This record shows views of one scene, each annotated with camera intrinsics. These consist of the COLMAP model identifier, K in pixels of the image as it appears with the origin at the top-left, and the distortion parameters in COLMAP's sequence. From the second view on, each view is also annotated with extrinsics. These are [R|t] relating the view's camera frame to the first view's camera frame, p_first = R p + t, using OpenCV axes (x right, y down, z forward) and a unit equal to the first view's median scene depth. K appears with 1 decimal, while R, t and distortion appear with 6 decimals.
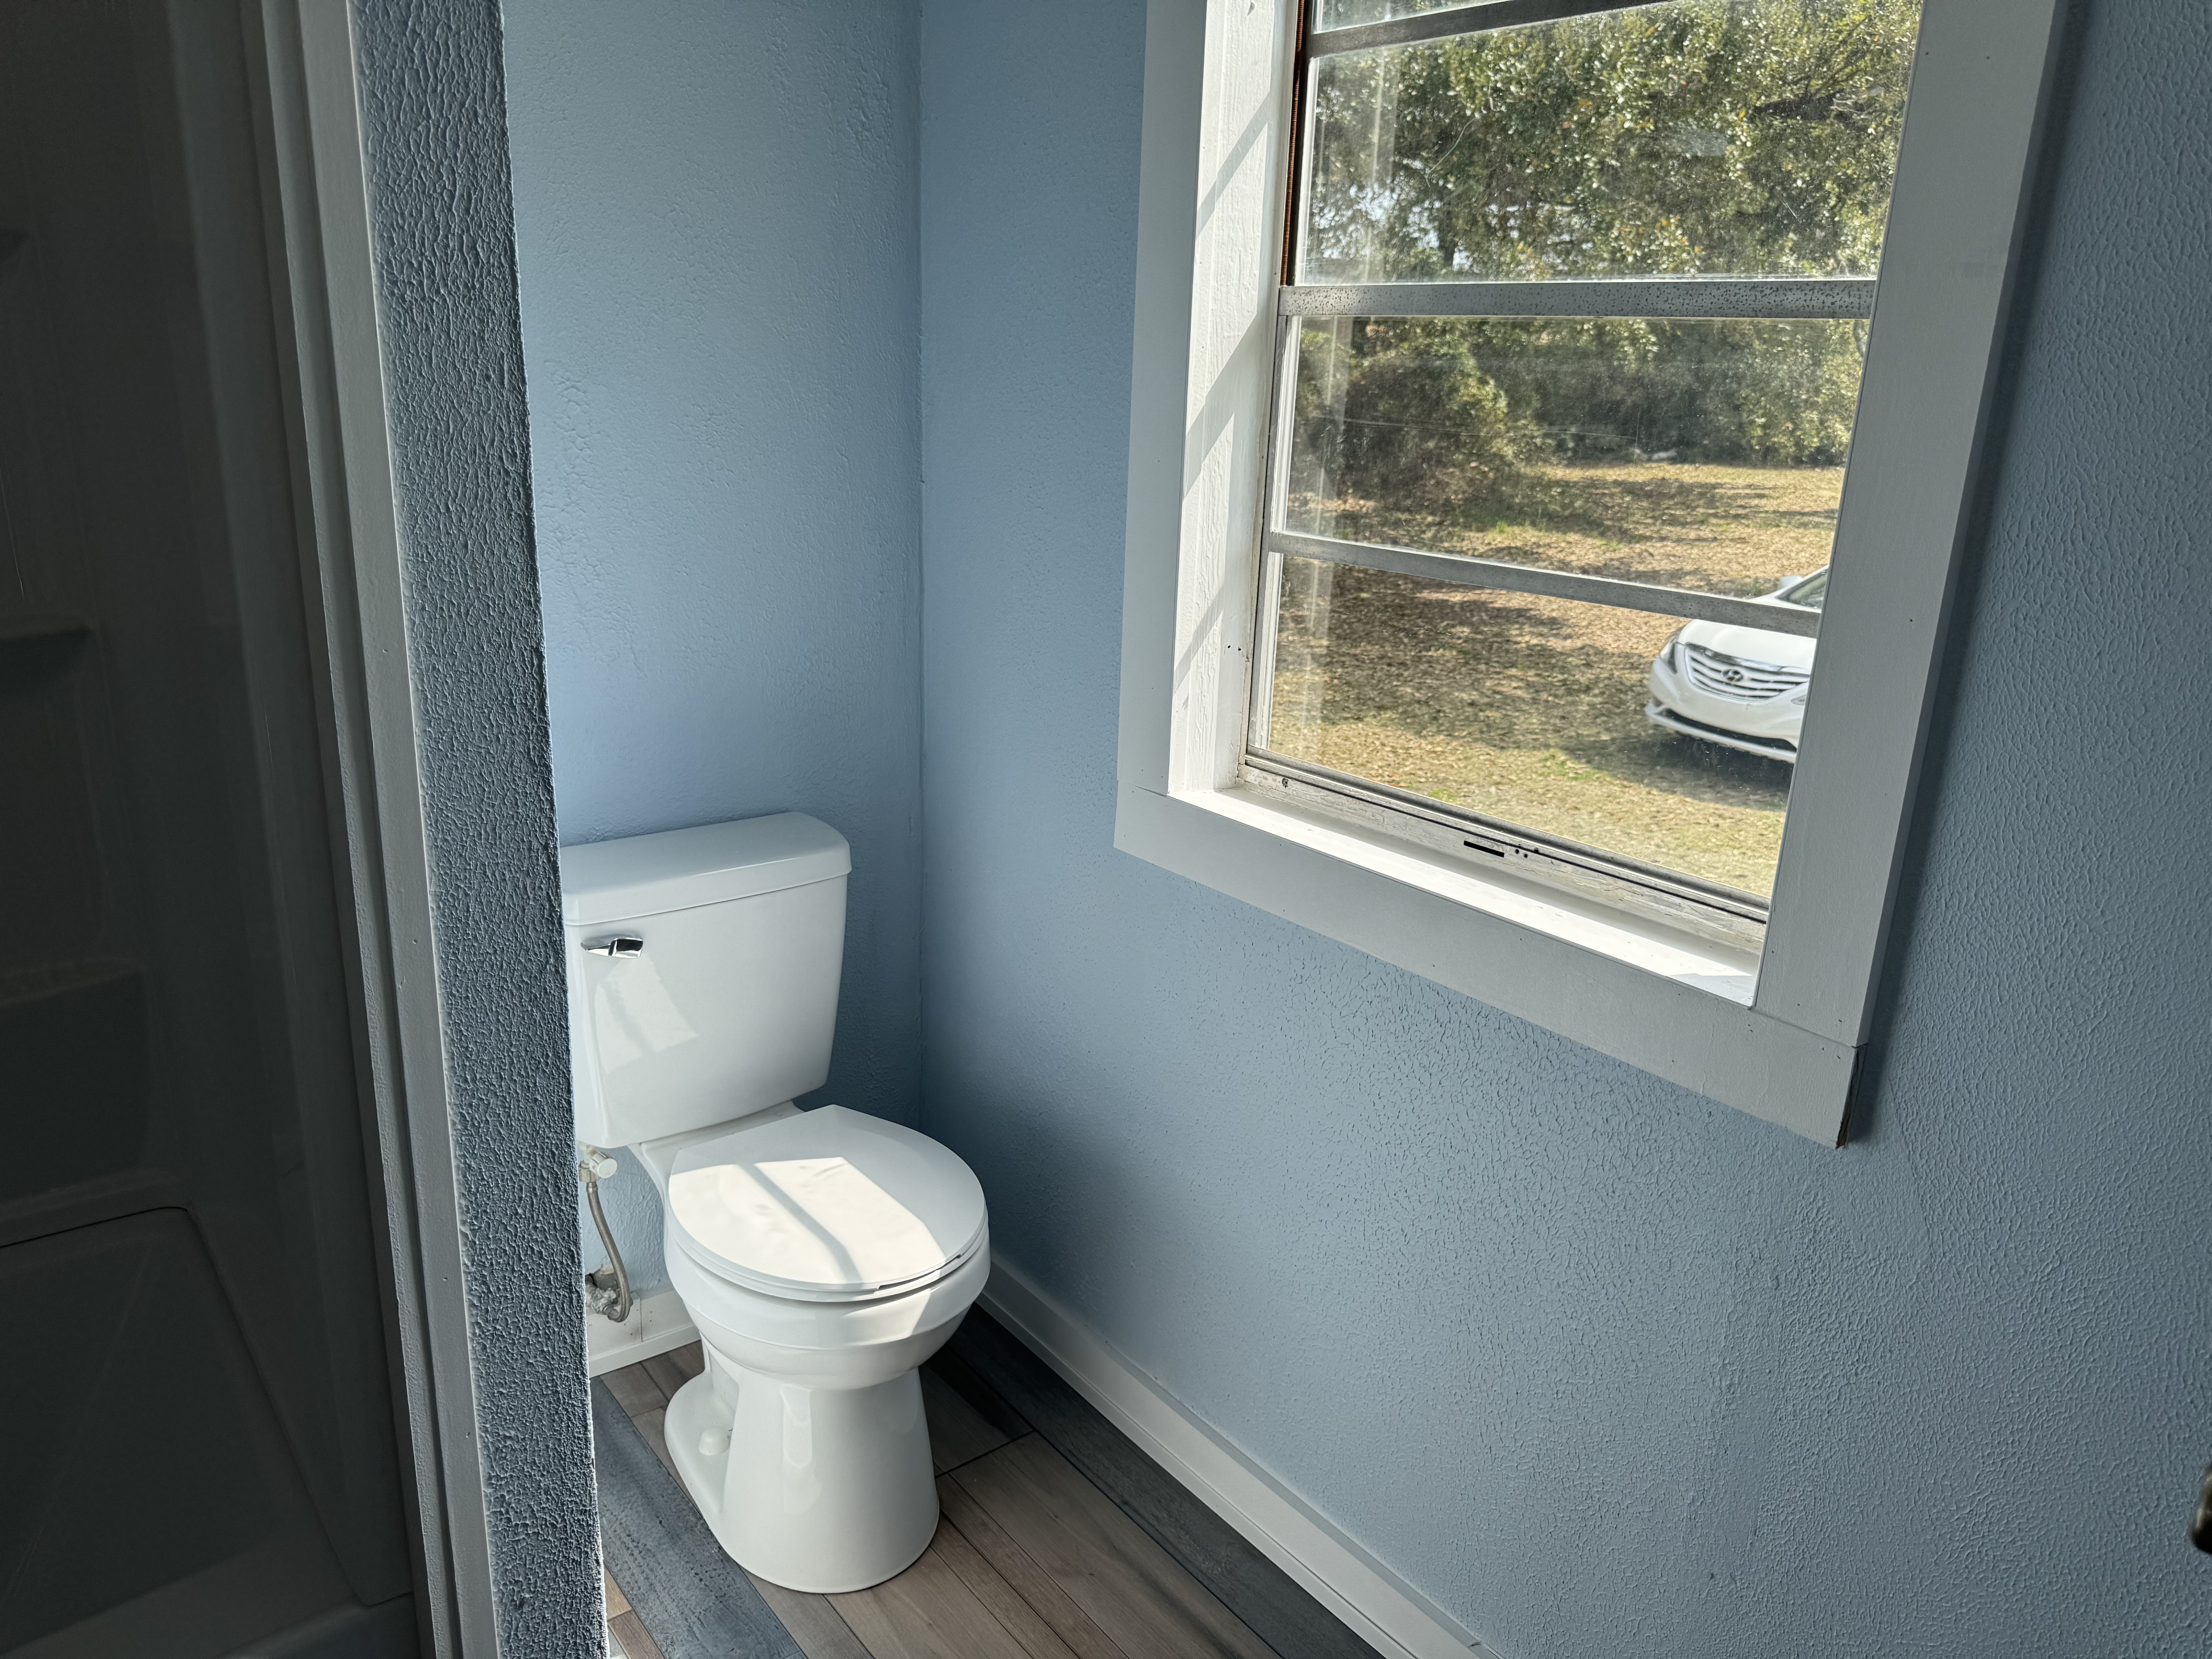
lens RADIAL K [[1570.3, 0, 1112.2], [0, 1570.3, 830.1], [0, 0, 1]] dist [0.008376, -0.015603]
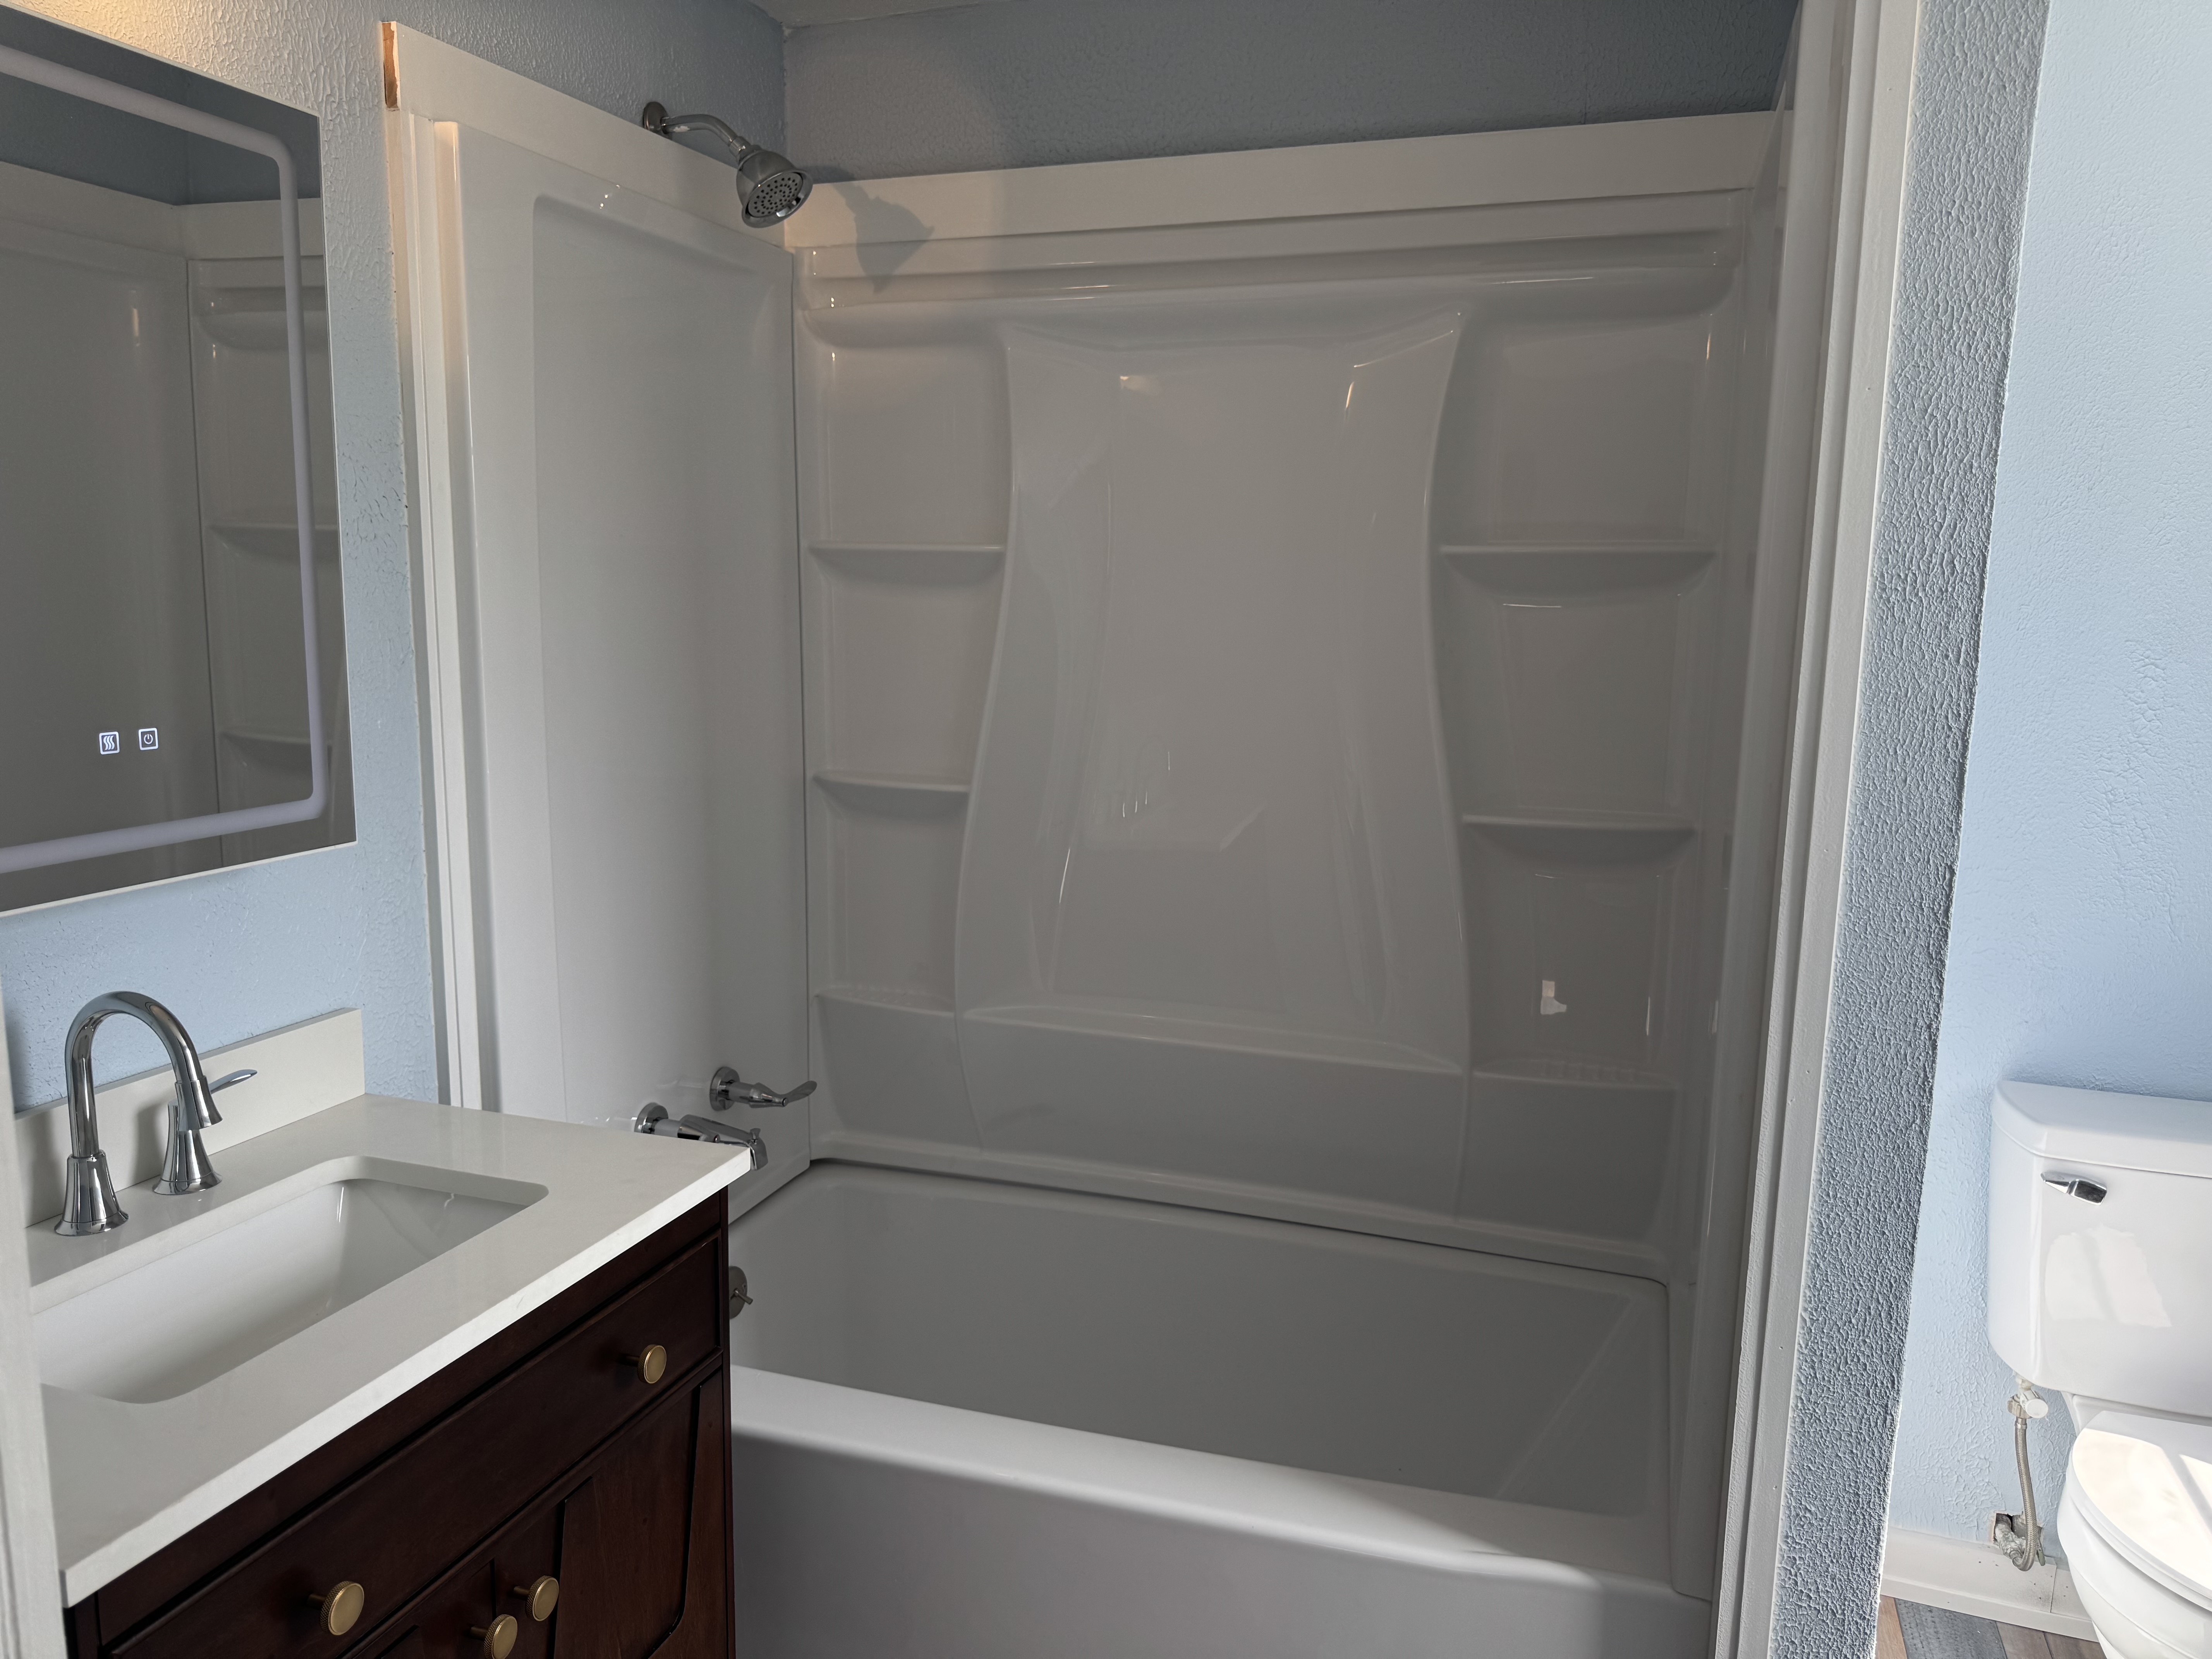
lens RADIAL K [[1534.1, 0, 1116.6], [0, 1534.1, 832.6], [0, 0, 1]] dist [0.095103, -0.098624]
pose [[0.539765, 0.111057, -0.834458, 0.298831], [-0.244887, 0.969105, -0.029427, 0.055413], [0.805409, 0.220232, 0.550286, -0.216302]]
